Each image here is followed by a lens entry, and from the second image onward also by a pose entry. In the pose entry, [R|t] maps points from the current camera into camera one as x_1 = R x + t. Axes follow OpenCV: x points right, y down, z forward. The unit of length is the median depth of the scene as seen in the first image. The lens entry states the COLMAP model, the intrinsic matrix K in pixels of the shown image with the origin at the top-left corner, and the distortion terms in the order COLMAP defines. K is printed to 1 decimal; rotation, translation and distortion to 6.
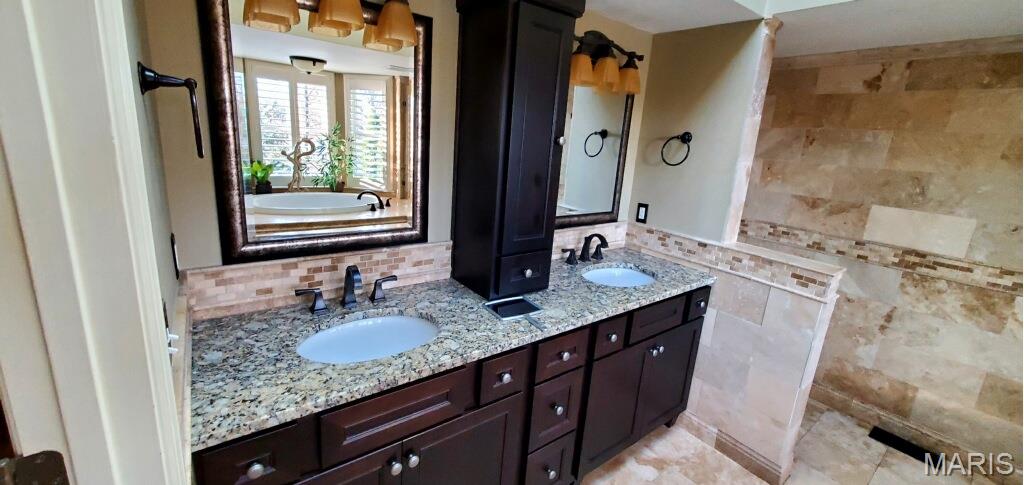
lens RADIAL K [[412.1, 0, 512.2], [0, 412.1, 235.0], [0, 0, 1]] dist [-0.000231, -0.000060]
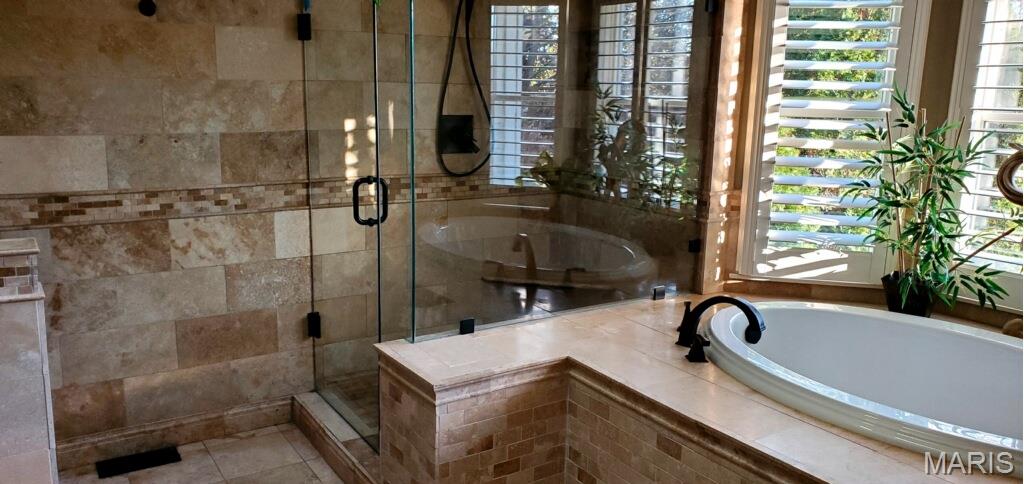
lens RADIAL K [[777.8, 0, 512.0], [0, 777.8, 242.0], [0, 0, 1]] dist [-0.000071, 0.001041]
pose [[0.088827, -0.263331, 0.960607, -0.193816], [0.224069, 0.944983, 0.238328, -0.023373], [-0.970517, 0.194072, 0.142944, 0.113469]]
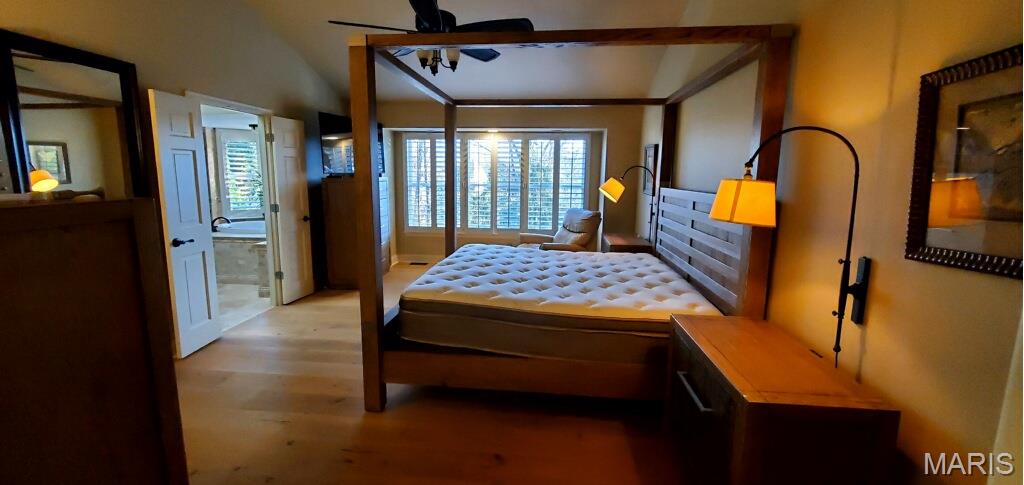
lens RADIAL K [[412.1, 0, 512.2], [0, 412.1, 235.0], [0, 0, 1]] dist [-0.000231, -0.000060]
pose [[-0.730110, -0.179430, 0.659352, -1.266825], [0.099484, 0.926718, 0.362349, -0.147031], [-0.676049, 0.330149, -0.658755, 0.322567]]
